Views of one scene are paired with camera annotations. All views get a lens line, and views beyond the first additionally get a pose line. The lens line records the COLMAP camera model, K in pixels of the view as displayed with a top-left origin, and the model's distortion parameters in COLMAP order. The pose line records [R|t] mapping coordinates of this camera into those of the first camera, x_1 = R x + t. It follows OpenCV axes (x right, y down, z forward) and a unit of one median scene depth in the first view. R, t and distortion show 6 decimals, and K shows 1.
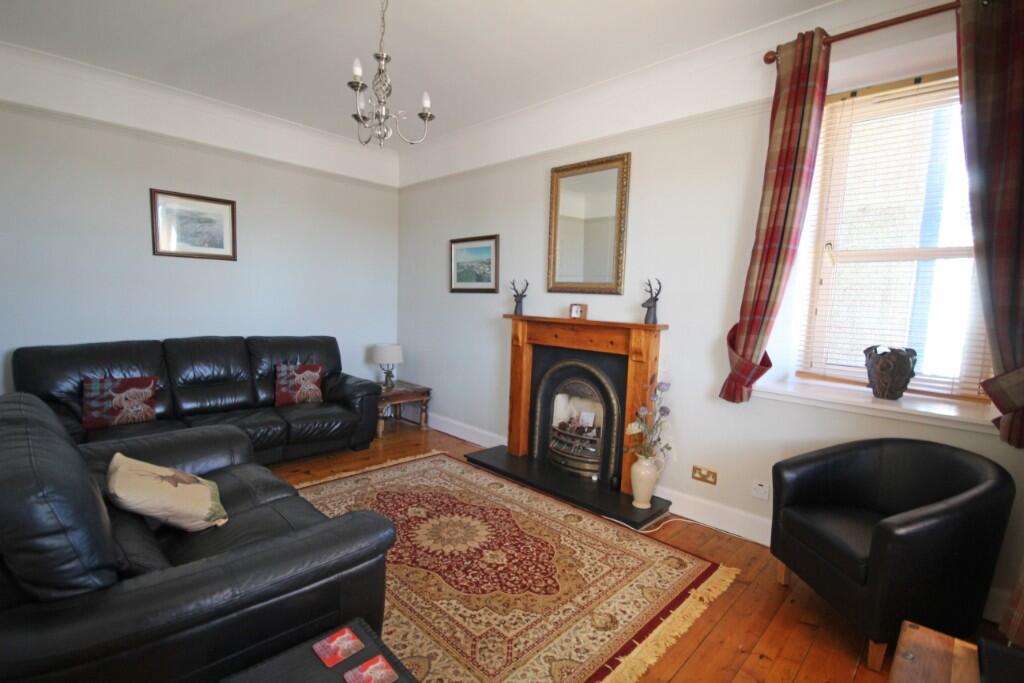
lens RADIAL K [[474.5, 0, 515.8], [0, 474.5, 346.3], [0, 0, 1]] dist [-0.000095, 0.000279]
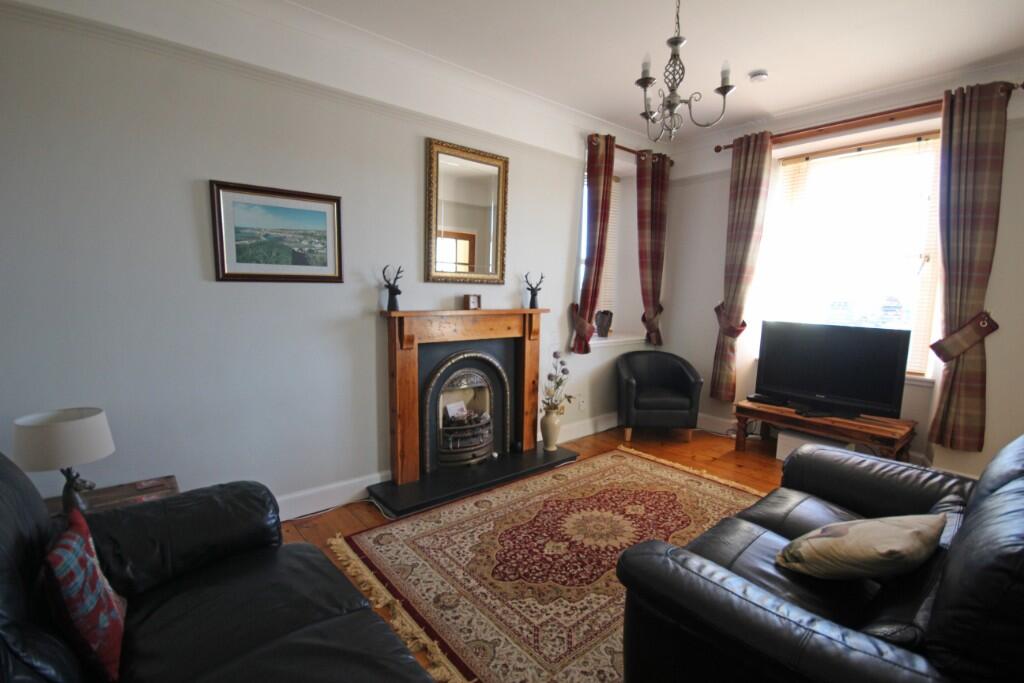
lens RADIAL K [[474.5, 0, 515.8], [0, 474.5, 346.3], [0, 0, 1]] dist [-0.000095, 0.000279]
pose [[0.101825, -0.148067, 0.983721, -0.902701], [0.091297, 0.986079, 0.138972, -0.118622], [-0.990604, 0.075660, 0.113926, 0.857445]]
